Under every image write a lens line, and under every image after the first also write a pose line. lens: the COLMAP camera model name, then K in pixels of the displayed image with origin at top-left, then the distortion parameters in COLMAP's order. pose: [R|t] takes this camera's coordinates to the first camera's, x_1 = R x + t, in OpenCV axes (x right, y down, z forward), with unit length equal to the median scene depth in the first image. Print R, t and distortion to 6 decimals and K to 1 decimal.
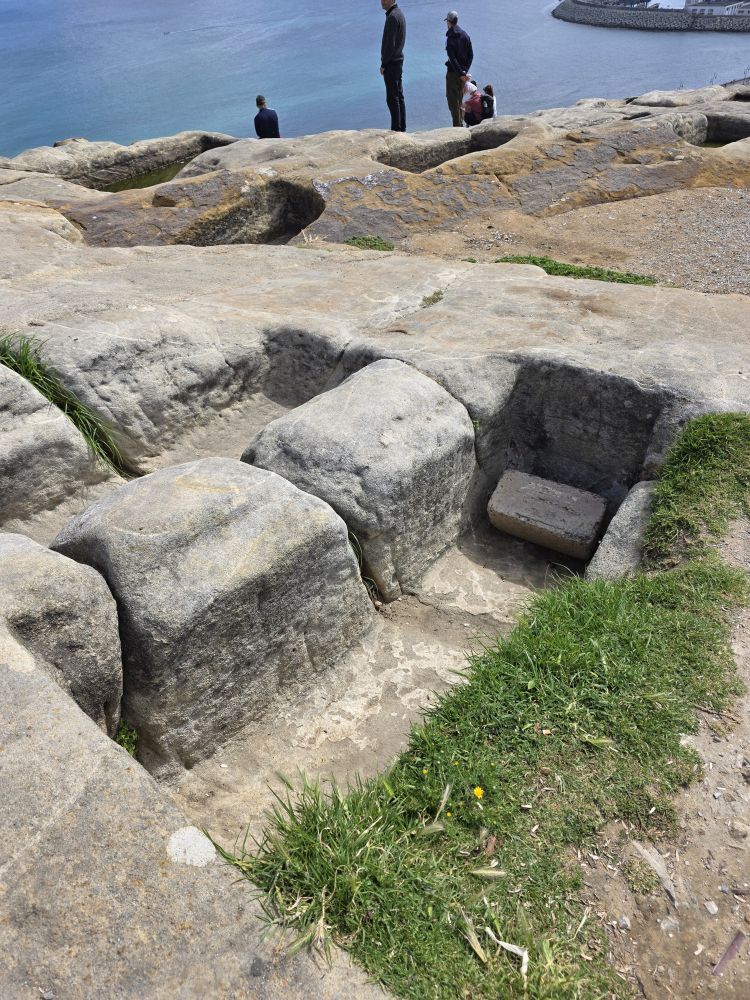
lens RADIAL K [[677.1, 0, 368.9], [0, 677.1, 502.7], [0, 0, 1]] dist [0.061931, -0.052742]
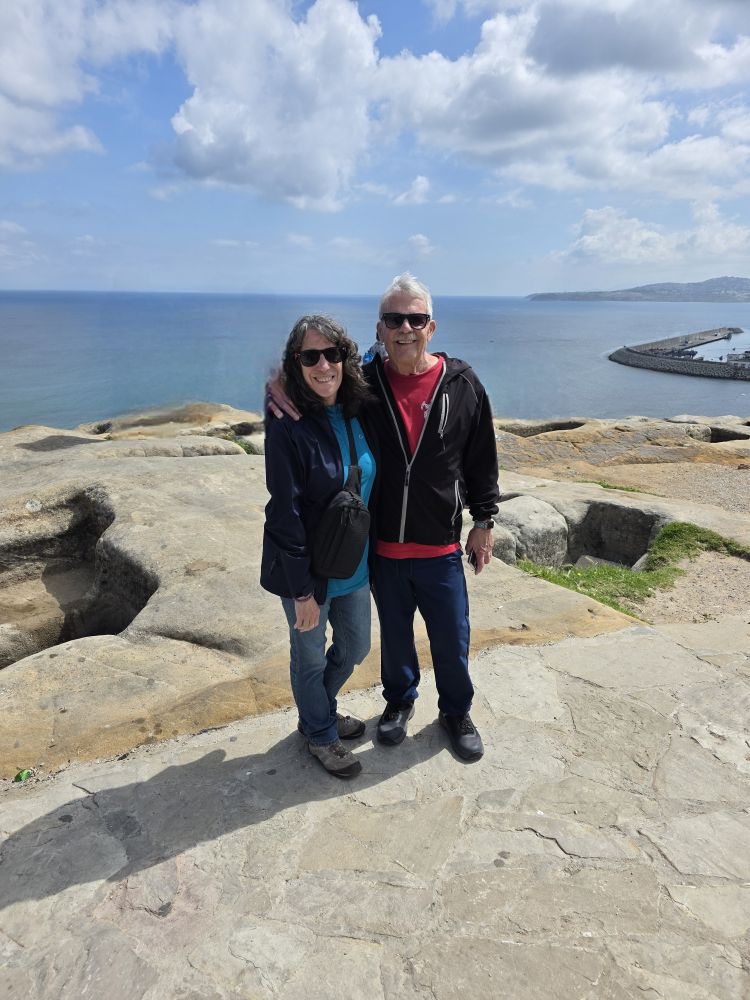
lens RADIAL K [[677.1, 0, 368.9], [0, 677.1, 502.7], [0, 0, 1]] dist [0.061931, -0.052742]
pose [[0.989811, 0.104530, -0.096680, -0.250293], [-0.133171, 0.919922, -0.368794, 0.651773], [0.050388, 0.377911, 0.924470, -0.984924]]
